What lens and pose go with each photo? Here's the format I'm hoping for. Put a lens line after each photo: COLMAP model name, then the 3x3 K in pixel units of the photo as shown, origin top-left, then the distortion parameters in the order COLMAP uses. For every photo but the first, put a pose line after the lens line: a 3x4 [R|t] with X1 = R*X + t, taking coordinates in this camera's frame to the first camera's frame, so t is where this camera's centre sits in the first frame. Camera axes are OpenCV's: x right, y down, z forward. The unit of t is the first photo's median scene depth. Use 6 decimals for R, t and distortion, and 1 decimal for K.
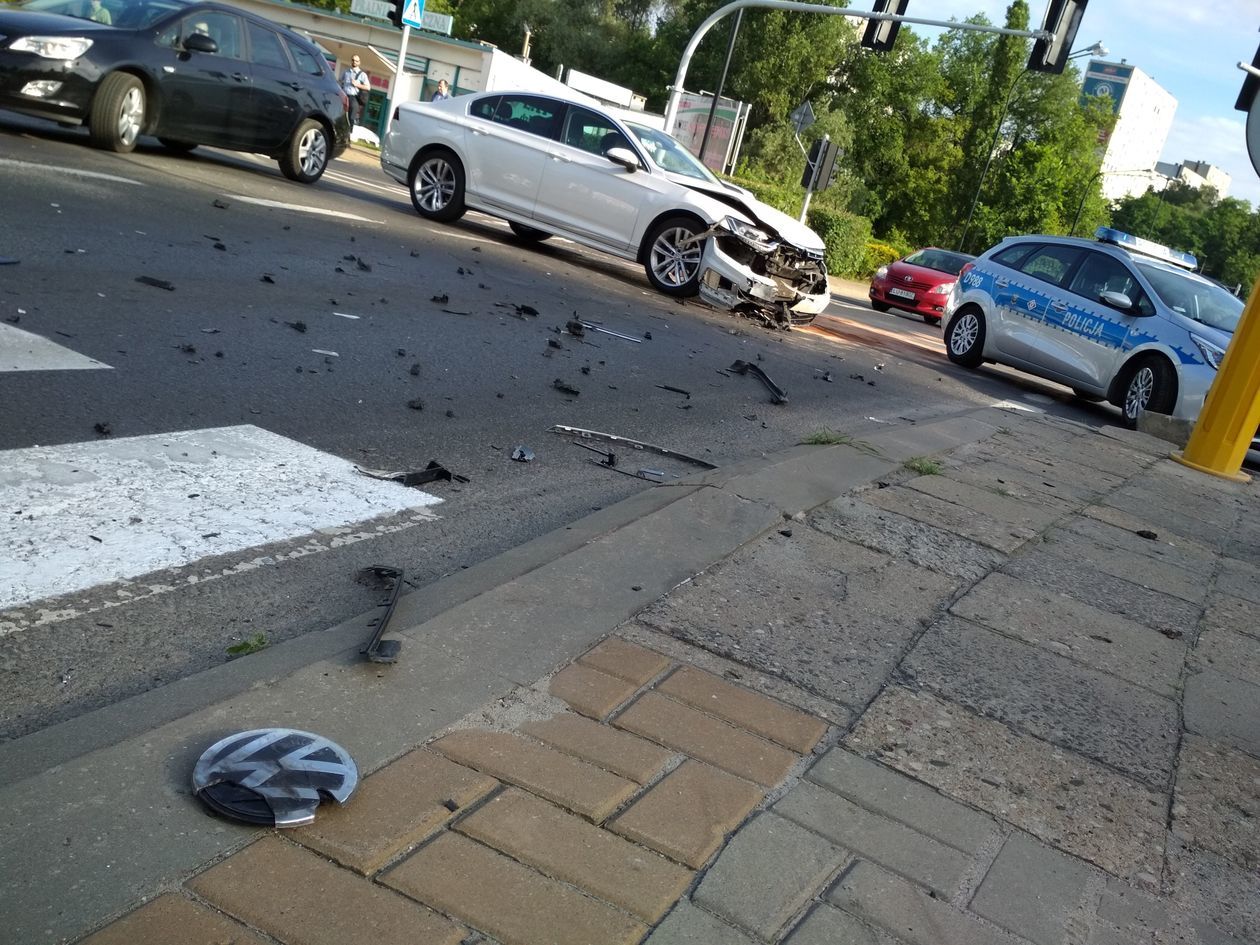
lens RADIAL K [[1116.5, 0, 634.7], [0, 1116.5, 469.4], [0, 0, 1]] dist [0.100956, -0.209908]
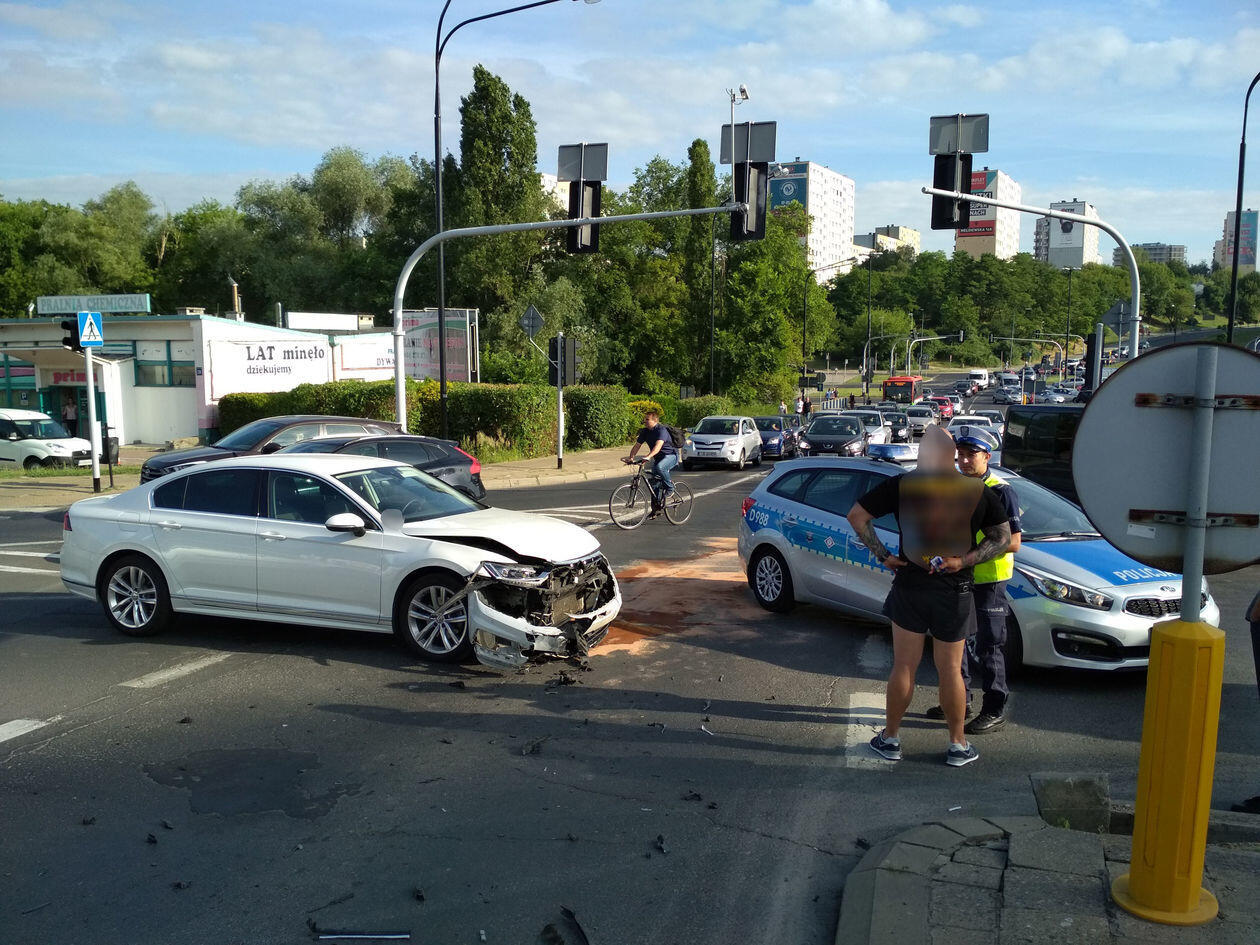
lens RADIAL K [[1116.5, 0, 627.0], [0, 1116.5, 475.4], [0, 0, 1]] dist [0.100956, -0.209908]
pose [[0.946511, -0.269510, 0.177429, 0.011057], [0.290546, 0.951046, -0.105333, -0.035036], [-0.140354, 0.151250, 0.978480, 0.027904]]
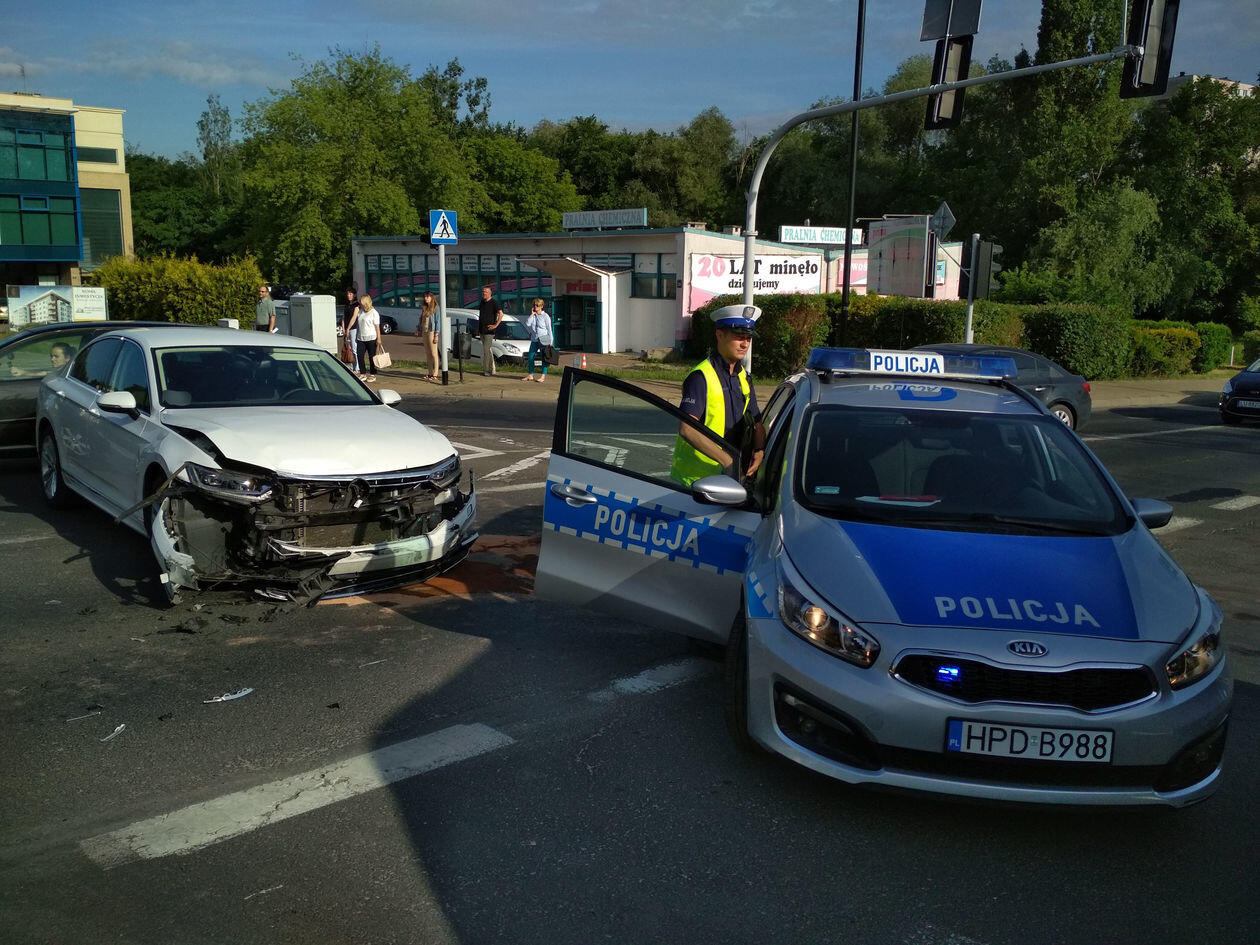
lens RADIAL K [[1116.5, 0, 632.2], [0, 1116.5, 468.8], [0, 0, 1]] dist [0.100956, -0.209908]
pose [[0.925062, -0.179708, -0.334612, 0.116792], [0.131556, 0.978052, -0.161577, -0.016407], [0.356304, 0.105449, 0.928401, 0.098344]]
